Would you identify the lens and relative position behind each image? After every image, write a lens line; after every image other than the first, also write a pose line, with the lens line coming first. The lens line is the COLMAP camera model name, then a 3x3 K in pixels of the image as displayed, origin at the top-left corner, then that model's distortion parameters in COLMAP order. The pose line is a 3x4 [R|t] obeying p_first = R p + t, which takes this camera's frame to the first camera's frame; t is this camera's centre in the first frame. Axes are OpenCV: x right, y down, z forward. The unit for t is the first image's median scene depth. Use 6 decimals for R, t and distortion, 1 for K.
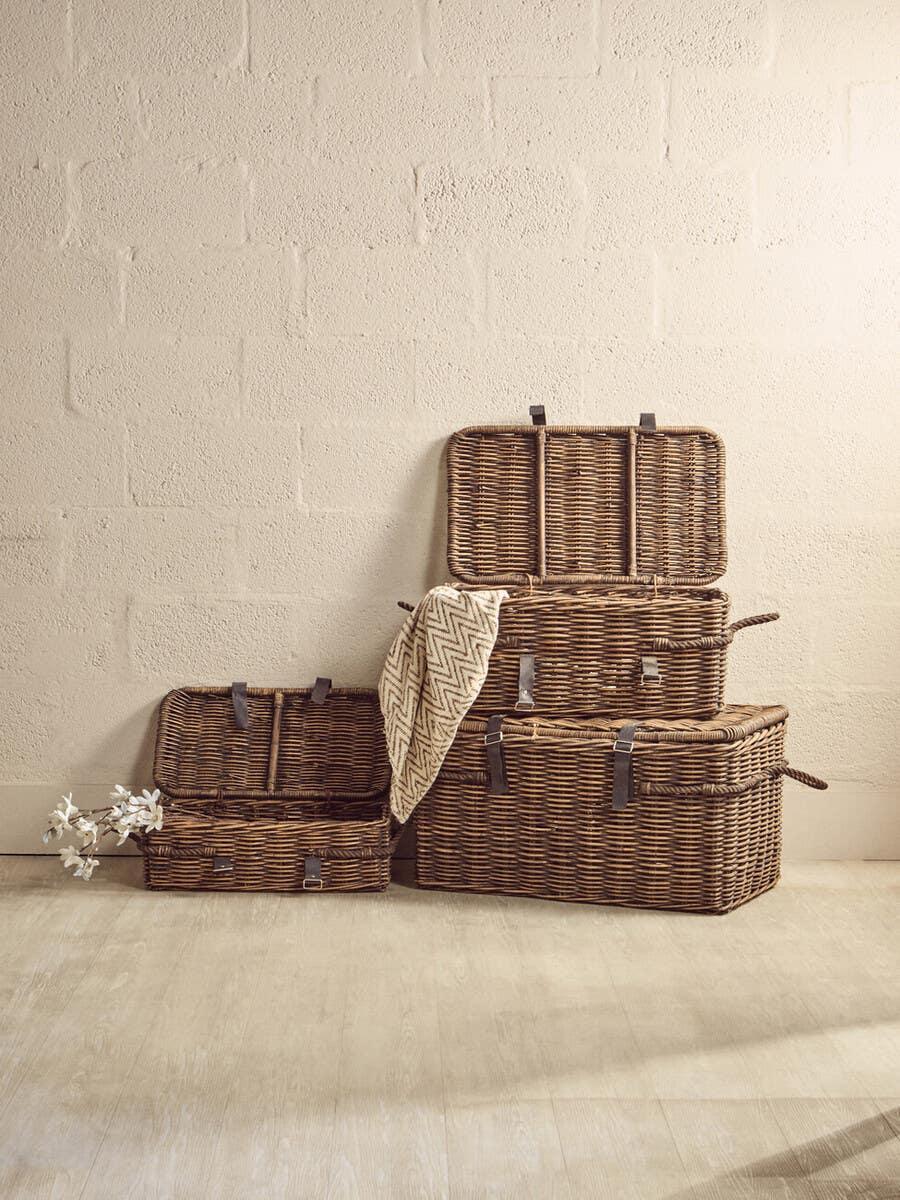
lens RADIAL K [[3931.6, 0, 450.0], [0, 3931.6, 600.0], [0, 0, 1]] dist [0.115786, 0.408751]
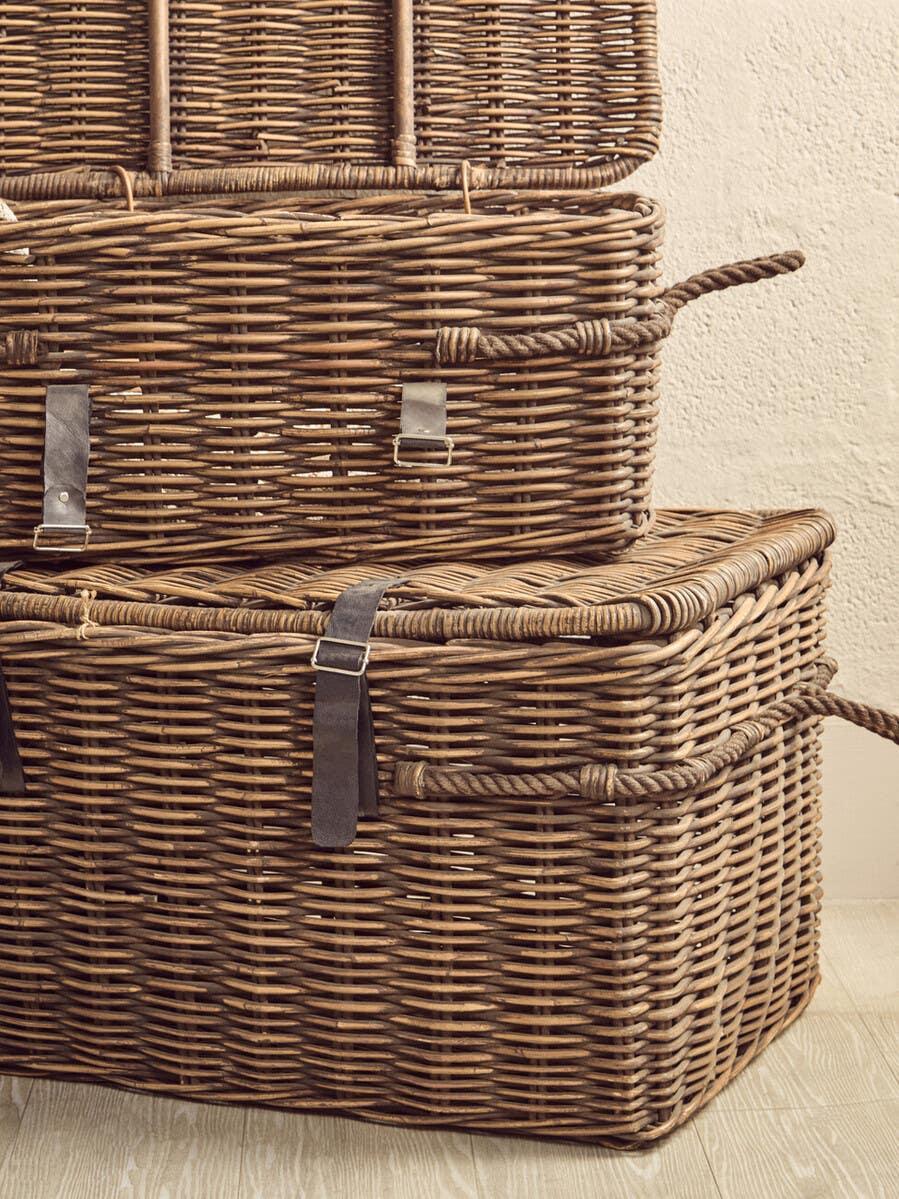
lens RADIAL K [[3928.3, 0, 449.5], [0, 3928.3, 599.5], [0, 0, 1]] dist [0.115786, 0.408751]
pose [[0.999690, -0.024161, -0.006021, 0.054449], [0.024505, 0.997539, 0.065691, 0.010818], [0.004419, -0.065818, 0.997822, 0.659978]]
